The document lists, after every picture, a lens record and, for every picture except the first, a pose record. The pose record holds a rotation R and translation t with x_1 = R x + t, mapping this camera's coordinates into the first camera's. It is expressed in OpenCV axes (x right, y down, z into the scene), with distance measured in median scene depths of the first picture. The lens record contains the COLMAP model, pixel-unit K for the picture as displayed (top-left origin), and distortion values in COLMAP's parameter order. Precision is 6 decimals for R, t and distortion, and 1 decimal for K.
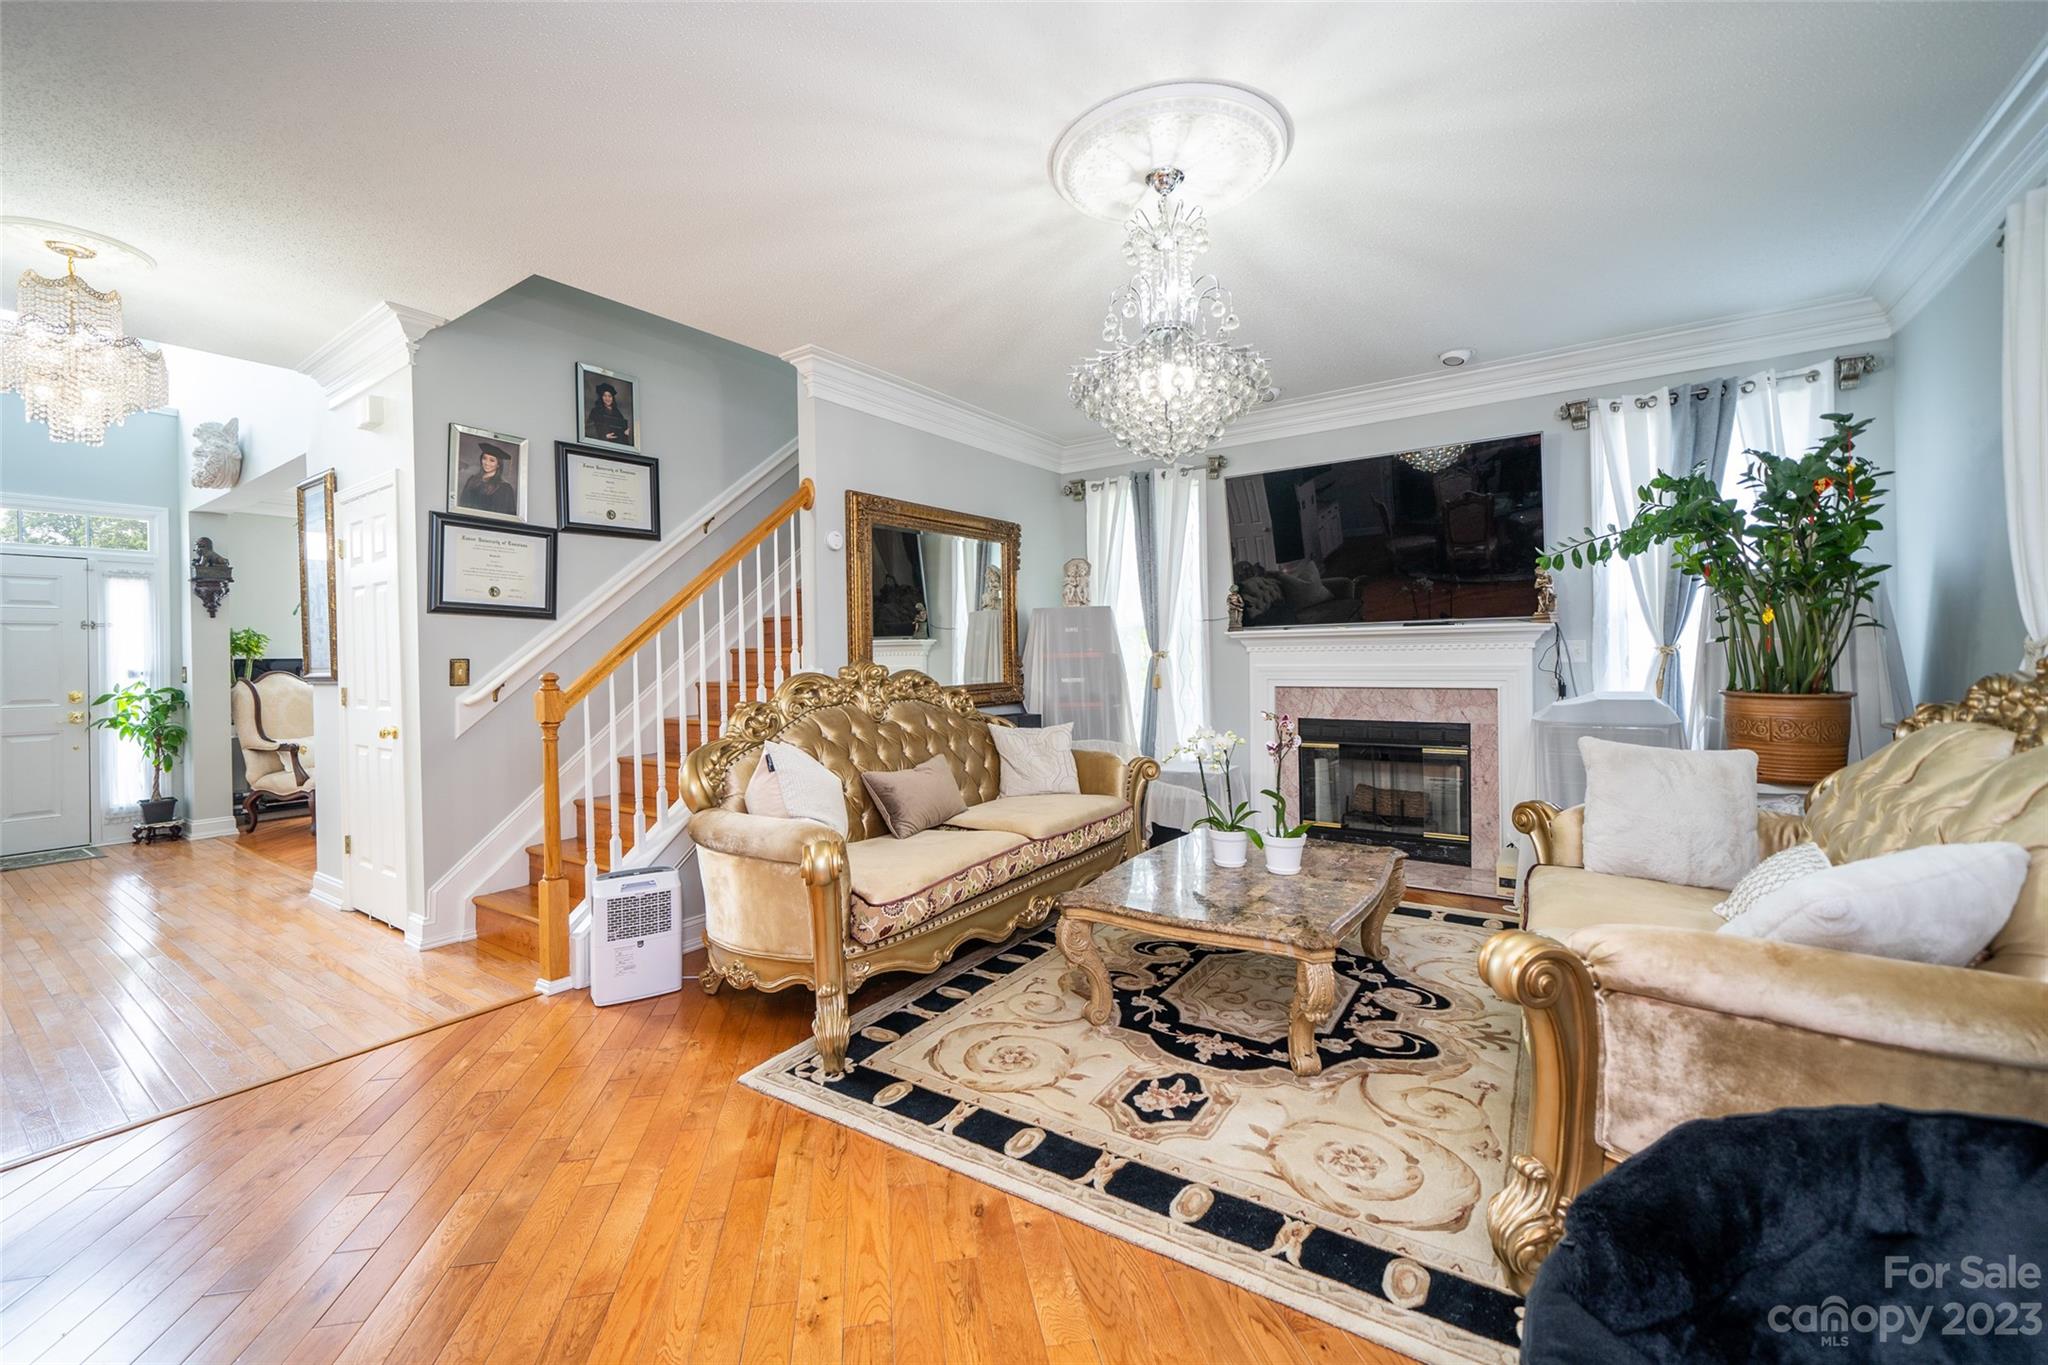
lens RADIAL K [[831.1, 0, 1053.4], [0, 831.1, 656.9], [0, 0, 1]] dist [-0.009571, 0.001042]
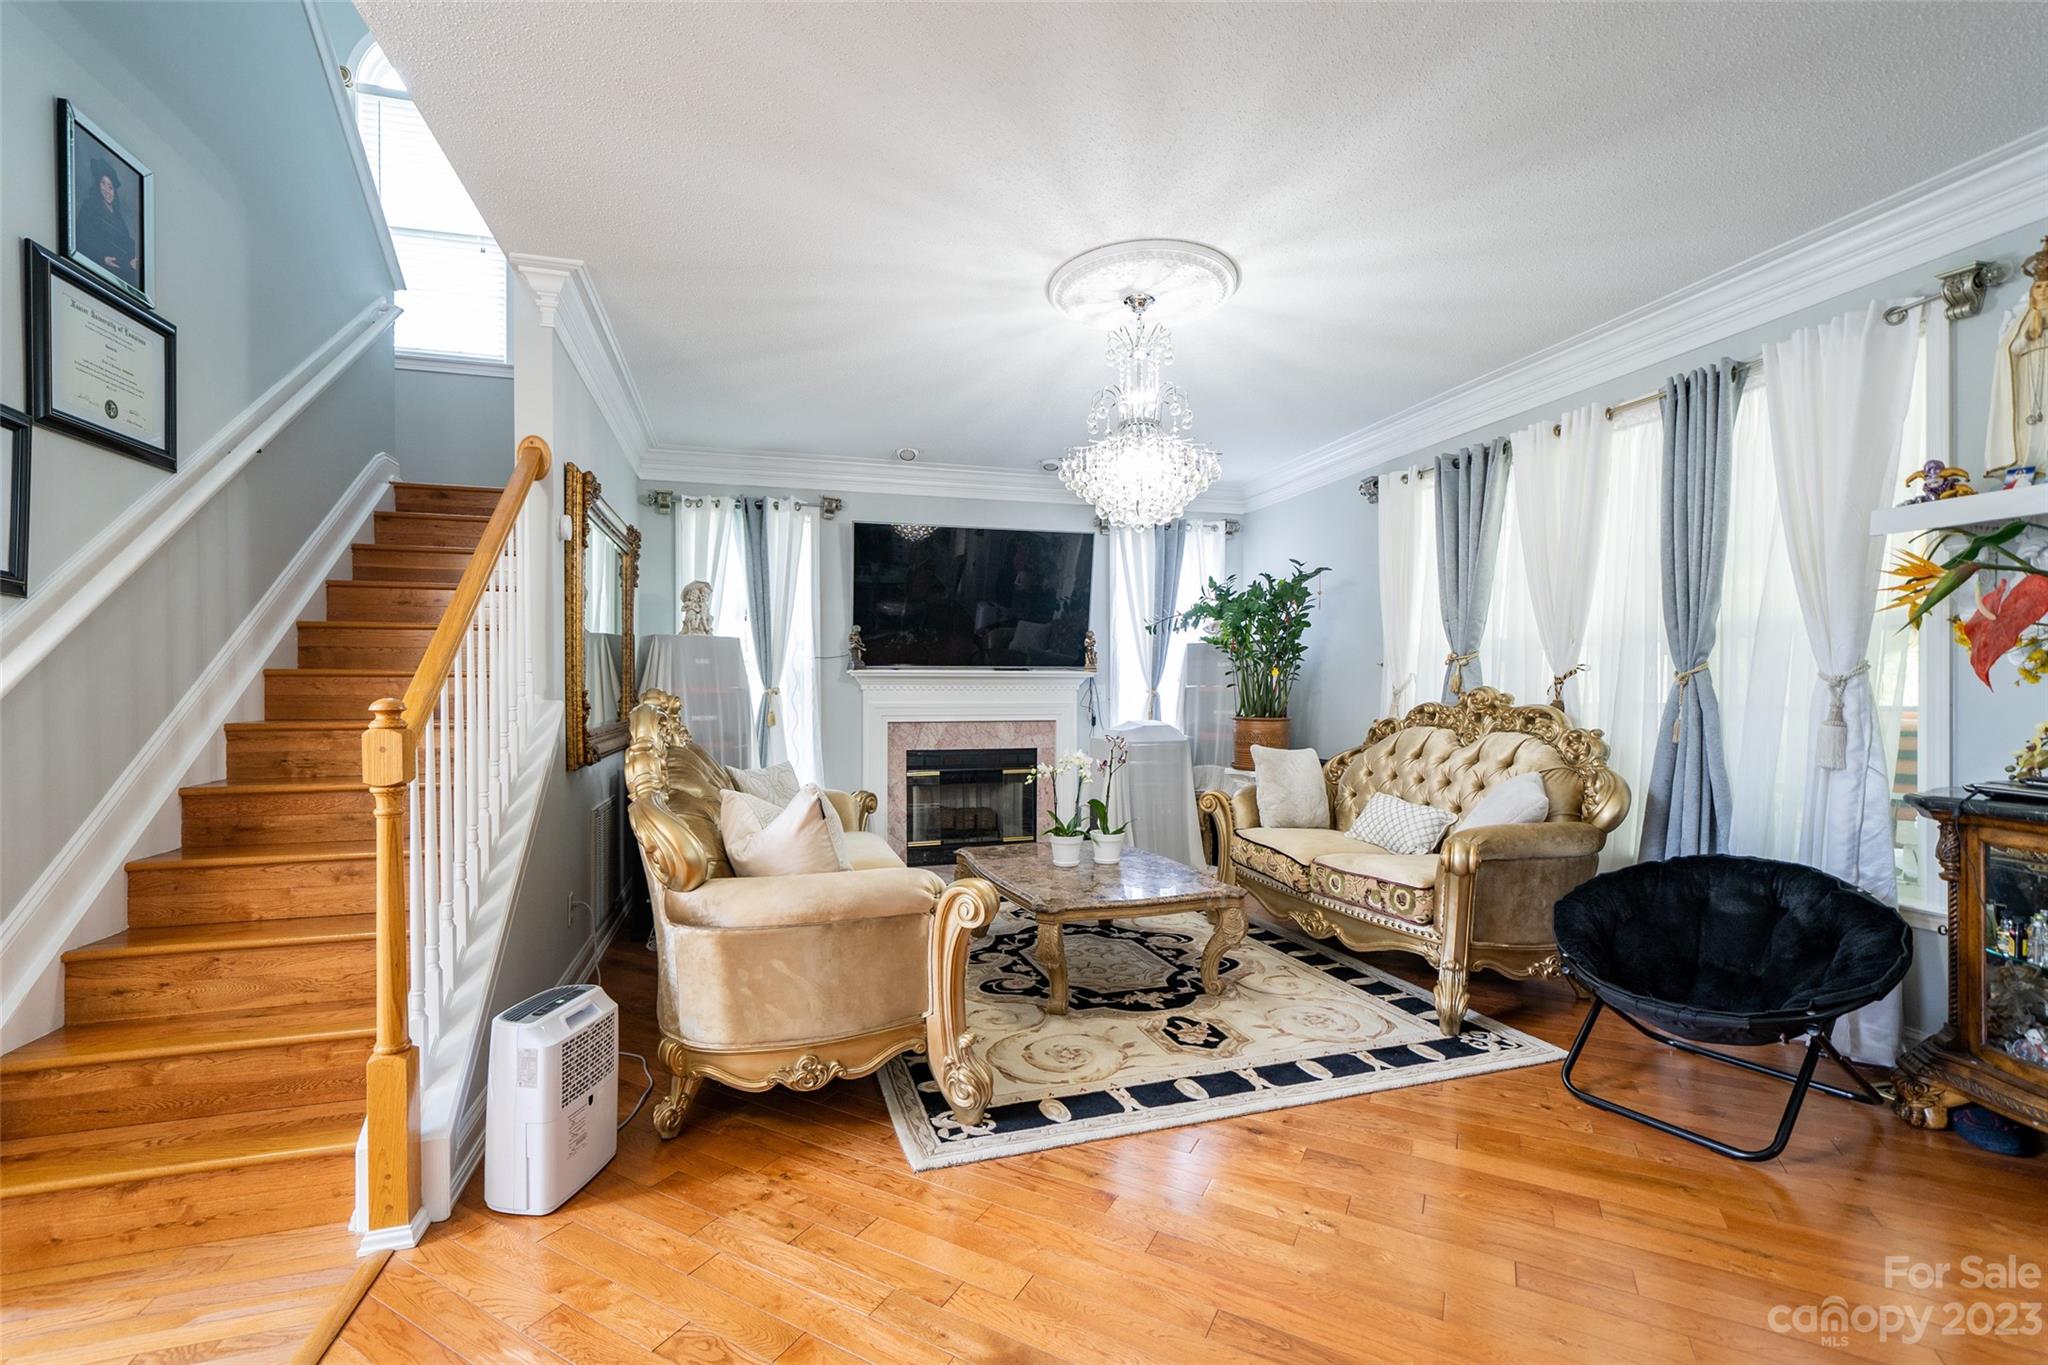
lens RADIAL K [[831.1, 0, 1032.4], [0, 831.1, 699.7], [0, 0, 1]] dist [-0.009571, 0.001042]
pose [[0.641520, 0.008909, 0.767055, -0.748830], [-0.006391, 0.999960, -0.006270, 0.020347], [-0.767080, -0.000880, 0.641551, 0.273700]]
